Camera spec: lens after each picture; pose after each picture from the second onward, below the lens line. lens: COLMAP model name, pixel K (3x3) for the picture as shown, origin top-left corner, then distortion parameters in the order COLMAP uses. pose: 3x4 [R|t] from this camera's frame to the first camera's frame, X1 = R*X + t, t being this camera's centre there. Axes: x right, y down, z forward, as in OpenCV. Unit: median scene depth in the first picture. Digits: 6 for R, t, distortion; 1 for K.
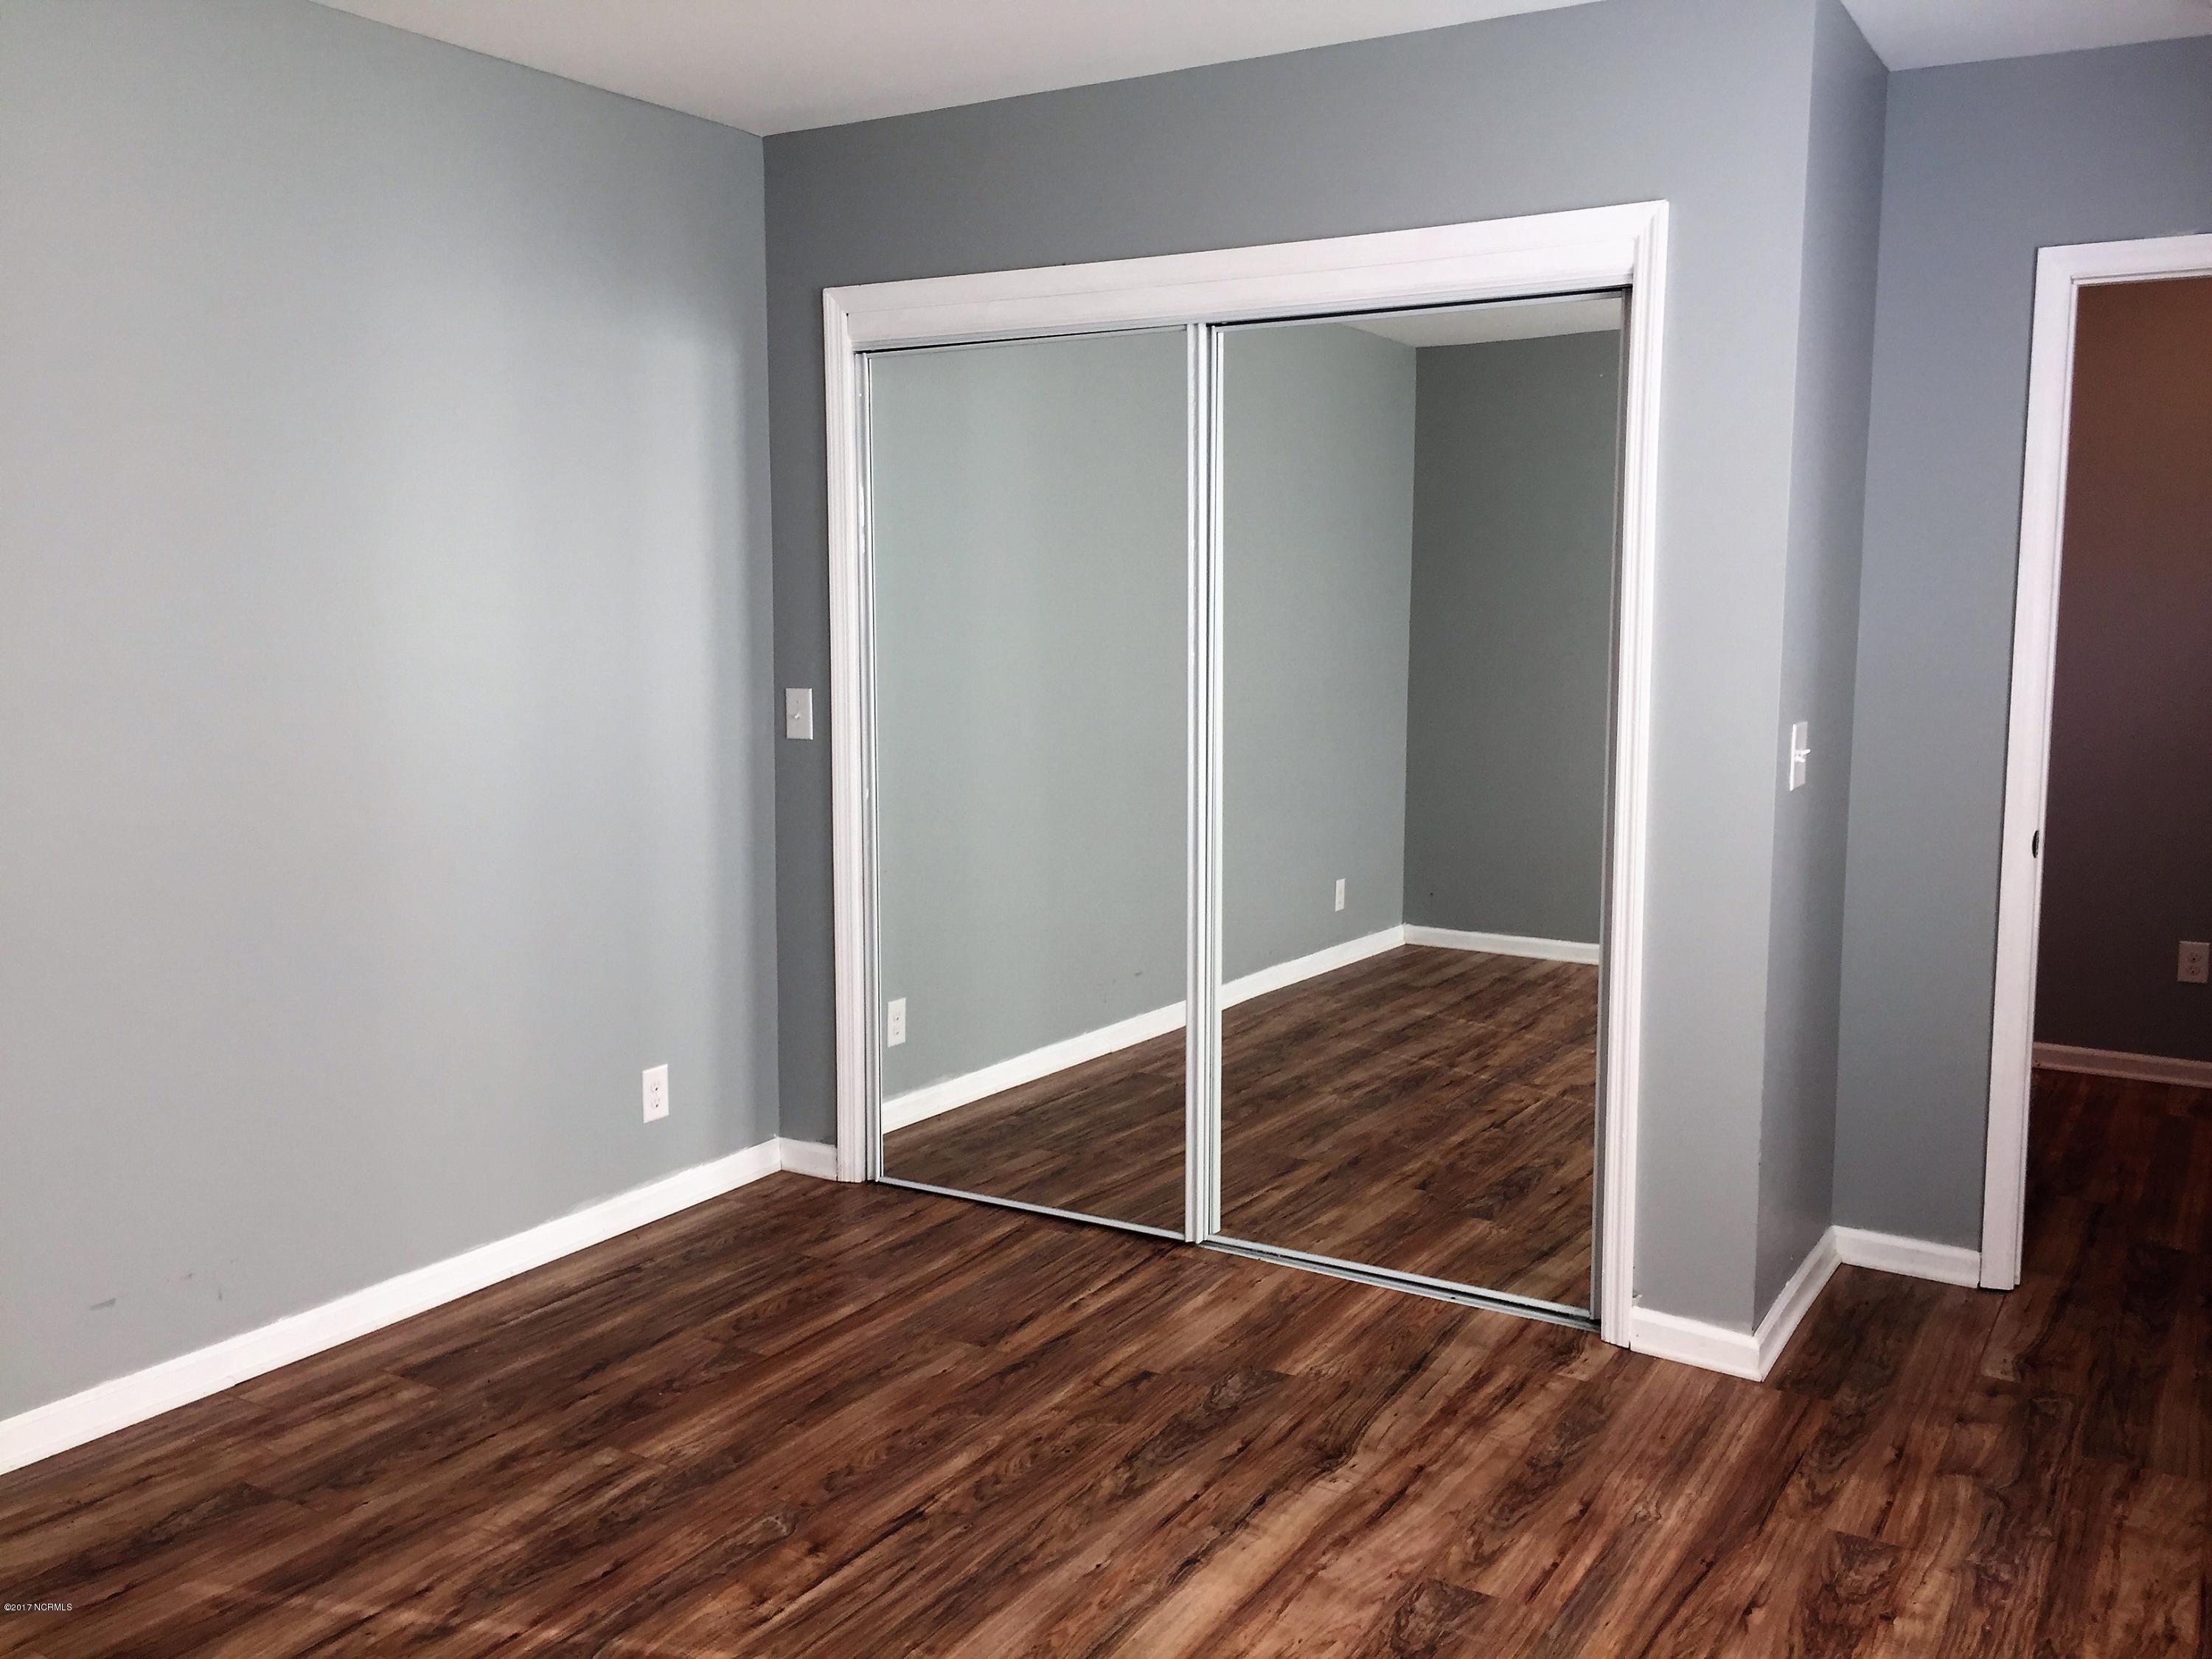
lens RADIAL K [[1887.4, 0, 1101.1], [0, 1887.4, 832.3], [0, 0, 1]] dist [0.016545, -0.020199]
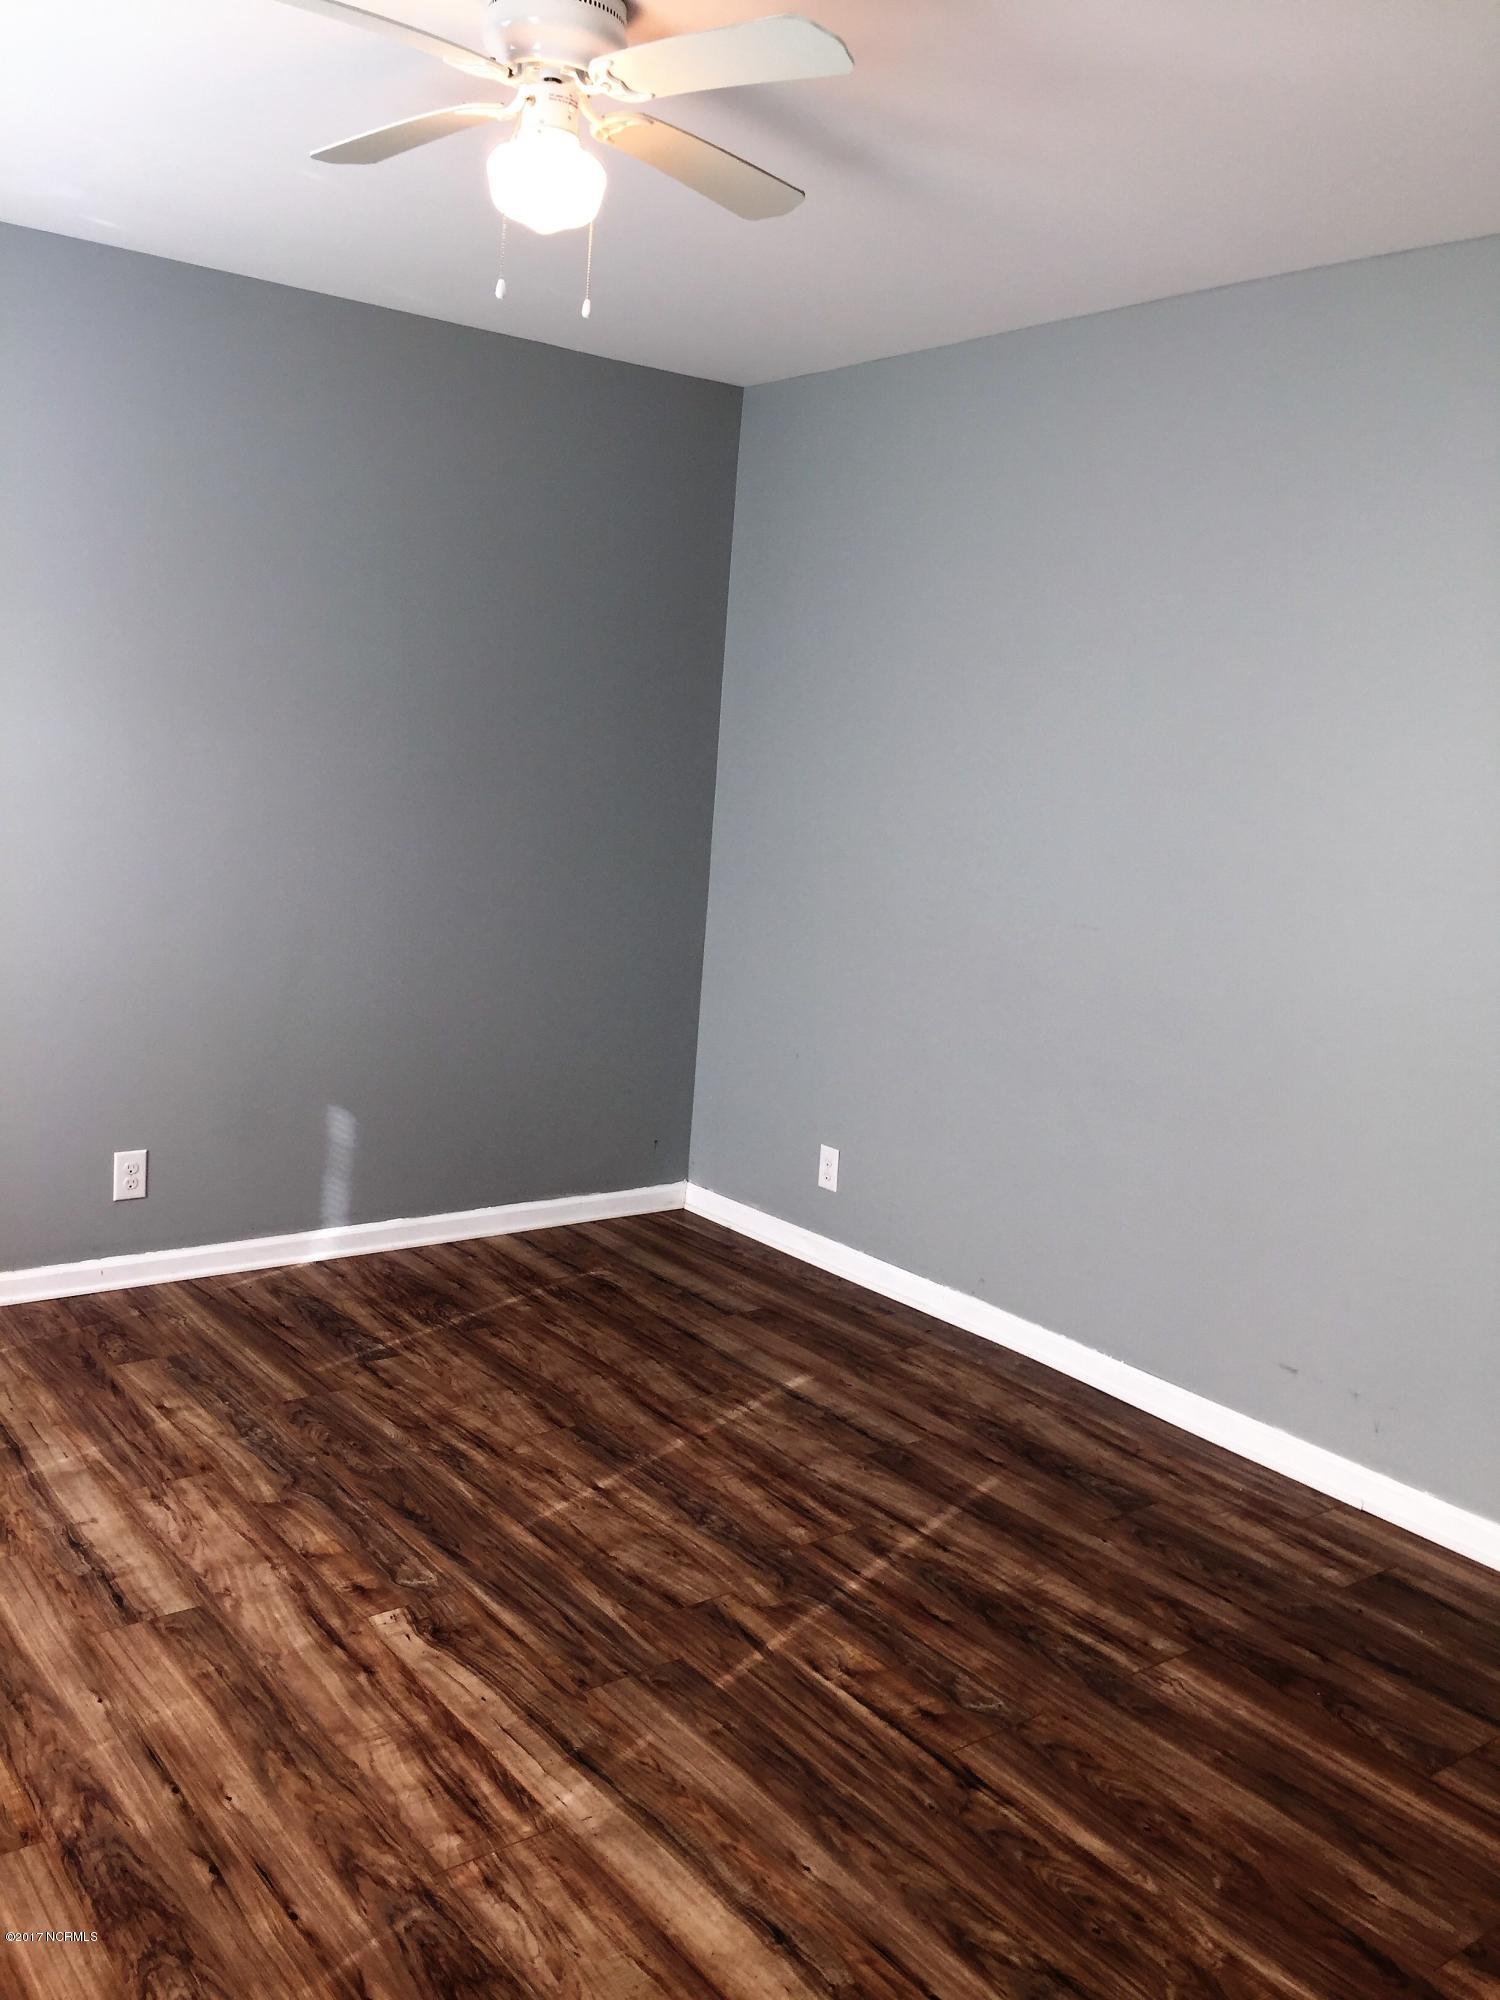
lens RADIAL K [[1706.5, 0, 676.5], [0, 1706.5, 1008.5], [0, 0, 1]] dist [0.016545, -0.020199]
pose [[-0.381782, 0.125771, -0.915655, 0.680362], [-0.187381, 0.959592, 0.209934, -0.145415], [0.905058, 0.251726, -0.342788, 1.090271]]
